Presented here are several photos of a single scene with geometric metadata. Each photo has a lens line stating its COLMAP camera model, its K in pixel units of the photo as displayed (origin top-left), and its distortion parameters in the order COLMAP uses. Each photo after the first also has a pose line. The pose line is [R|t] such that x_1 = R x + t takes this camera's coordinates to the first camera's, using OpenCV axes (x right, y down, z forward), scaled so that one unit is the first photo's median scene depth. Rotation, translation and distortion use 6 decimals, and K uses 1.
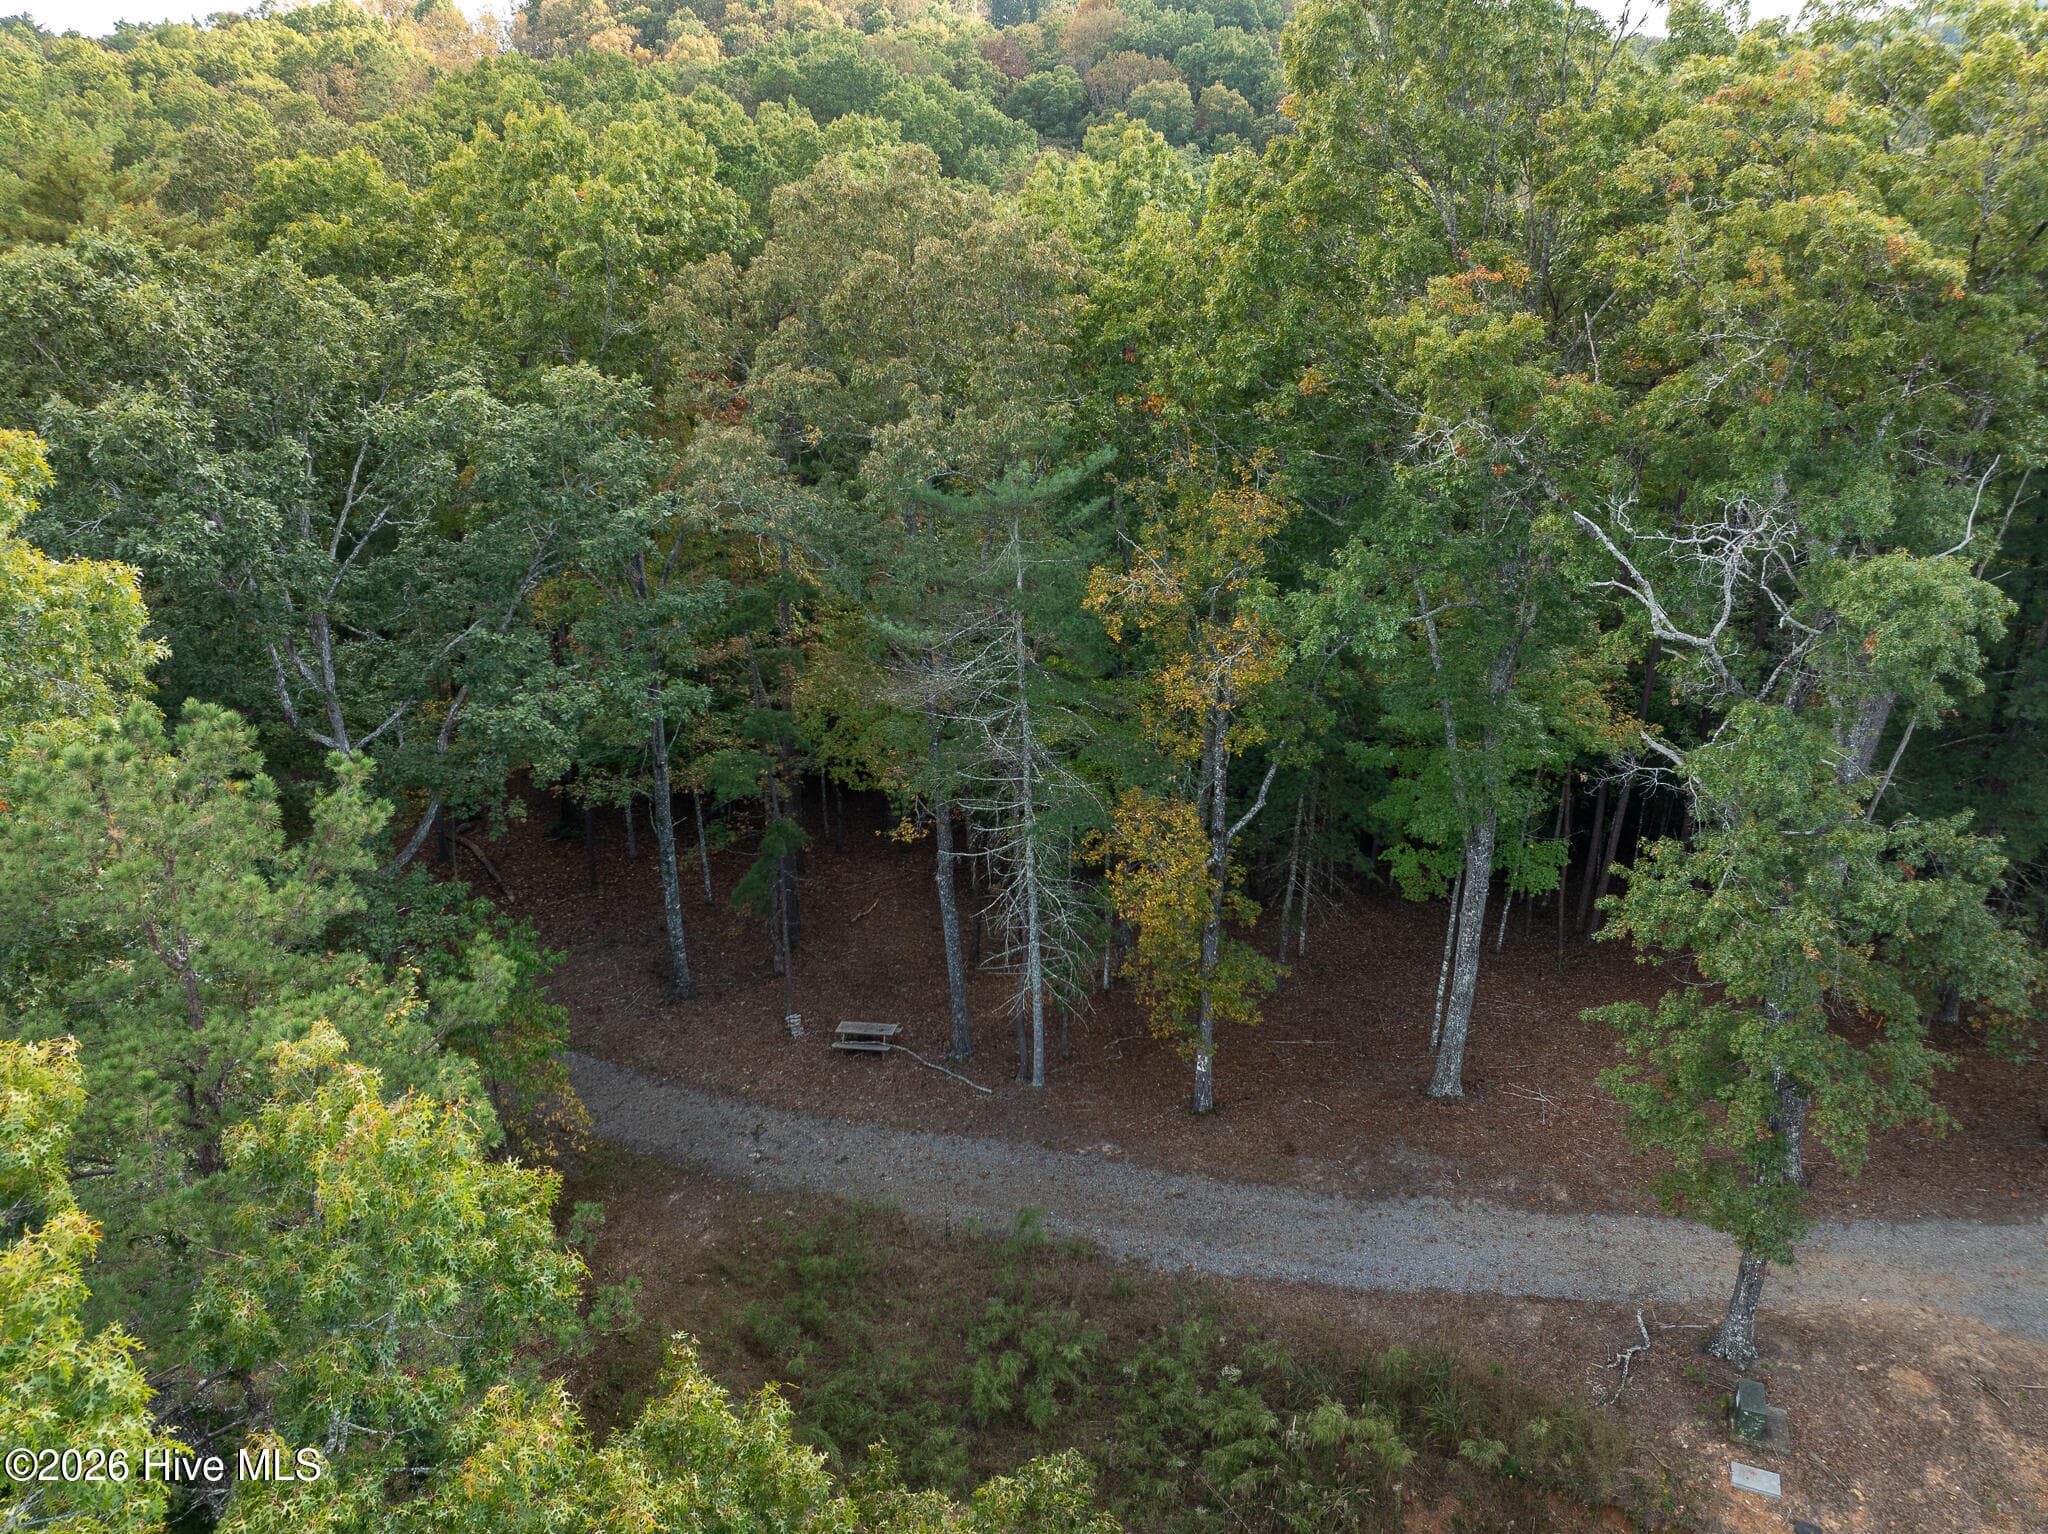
lens RADIAL K [[1532.2, 0, 1025.2], [0, 1532.2, 765.4], [0, 0, 1]] dist [-0.011300, -0.007075]
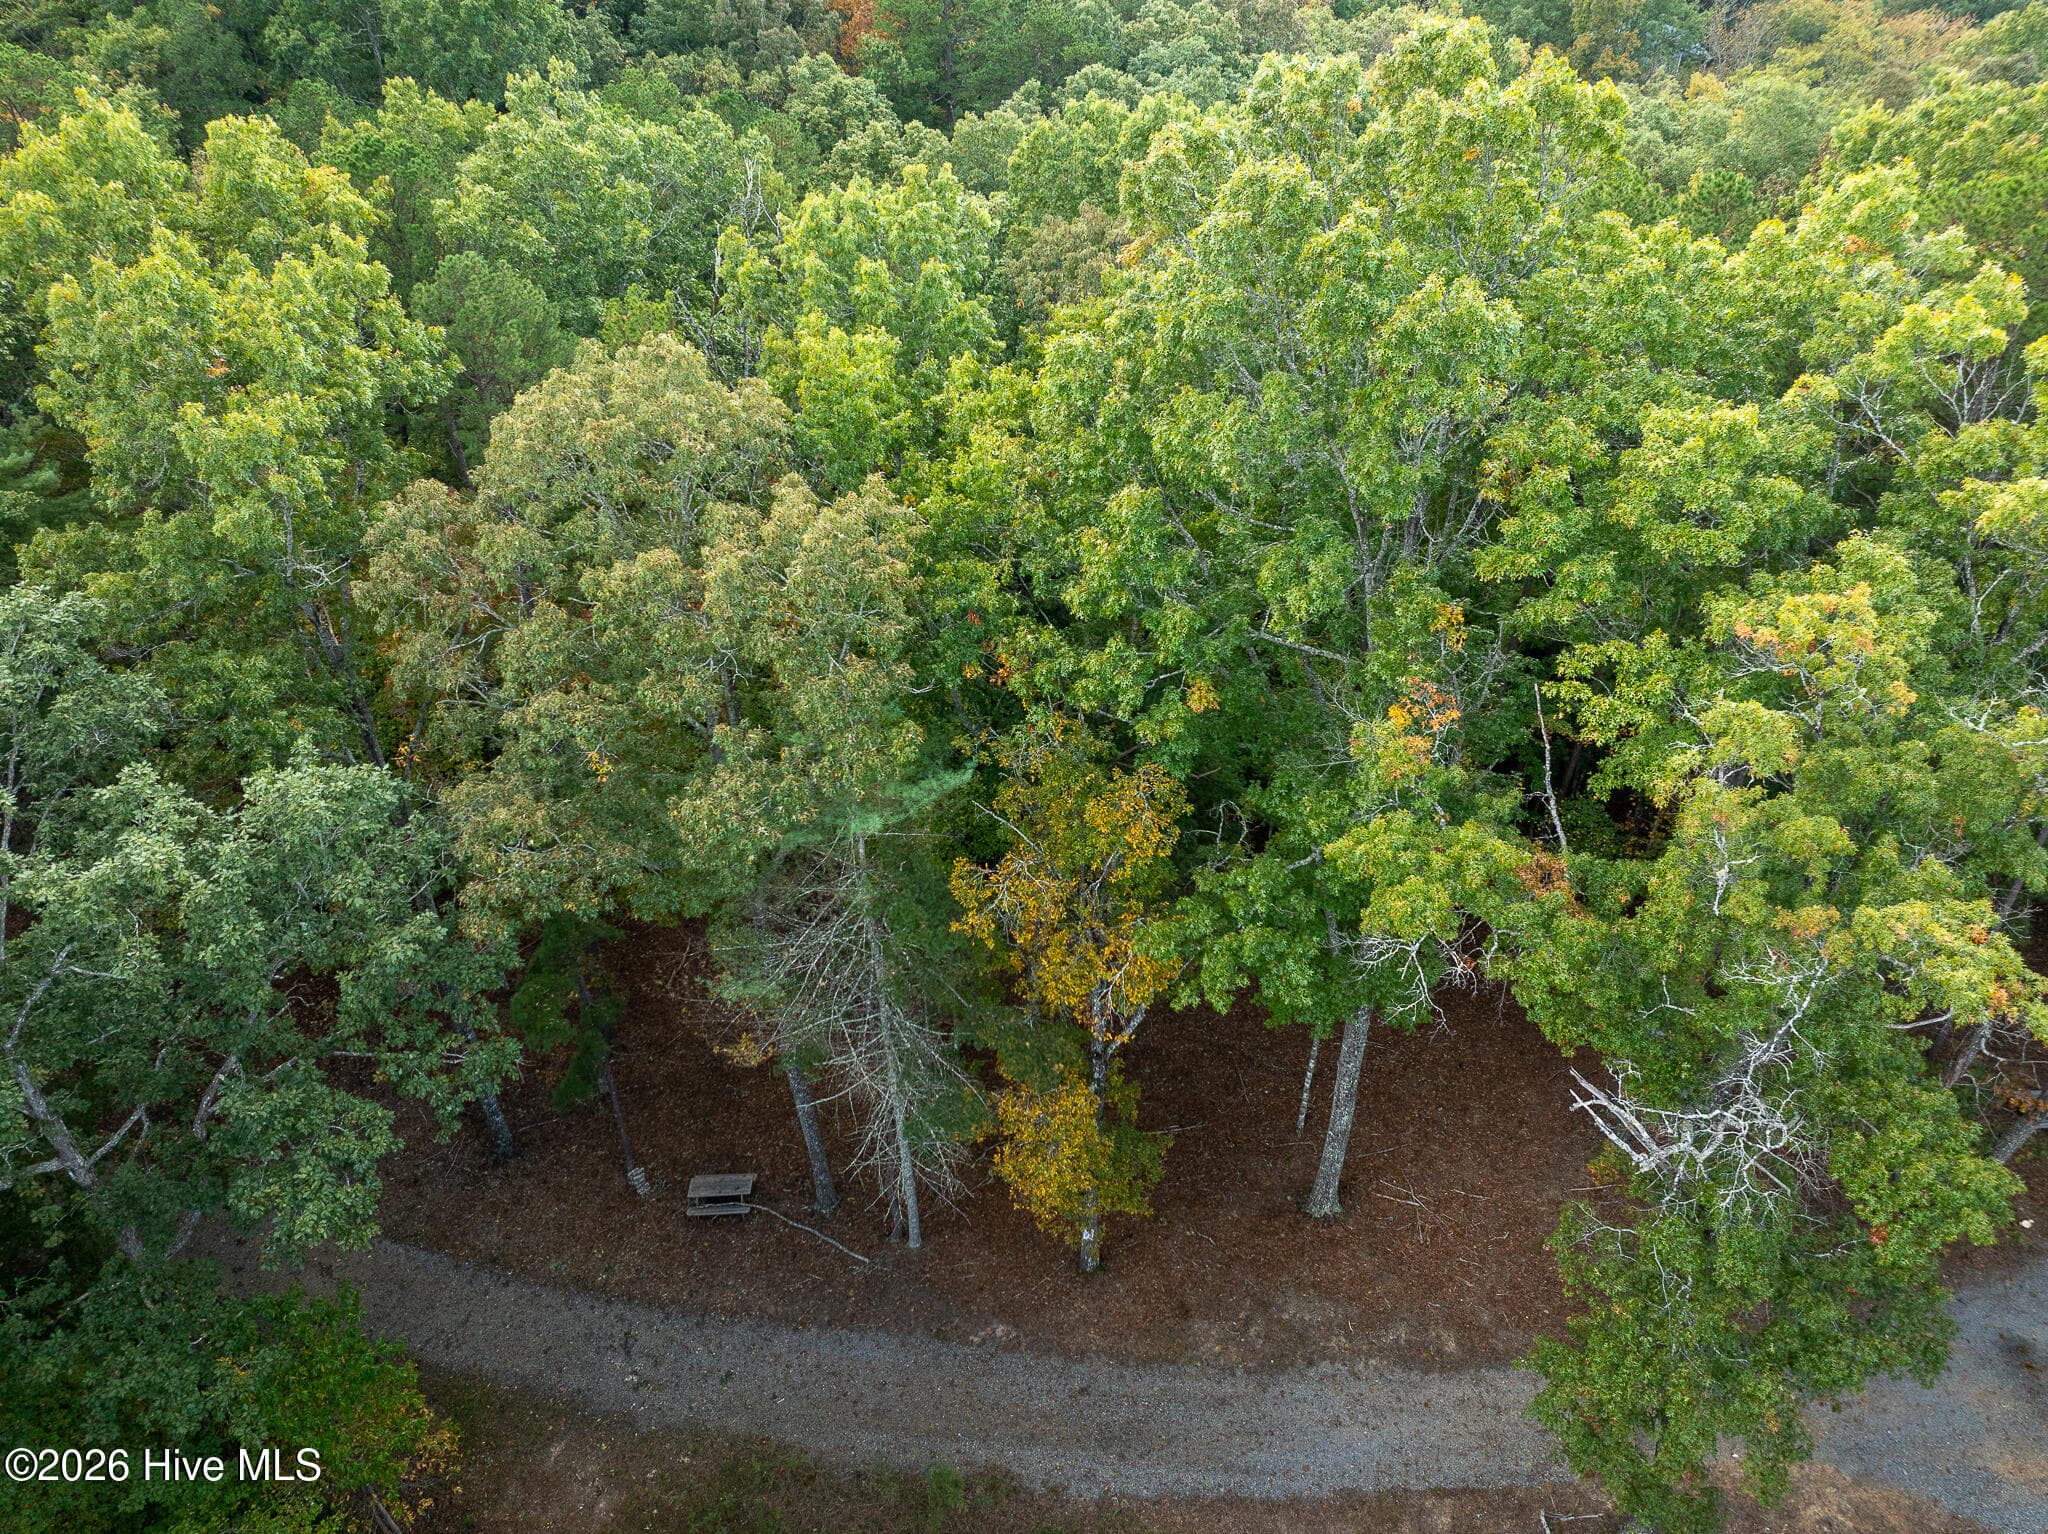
lens RADIAL K [[1532.2, 0, 1022.5], [0, 1532.2, 767.6], [0, 0, 1]] dist [-0.011300, -0.007075]
pose [[0.980499, -0.123943, 0.152512, -0.038591], [0.077763, 0.957396, 0.278112, -0.378181], [-0.180485, -0.260828, 0.948364, 0.166582]]
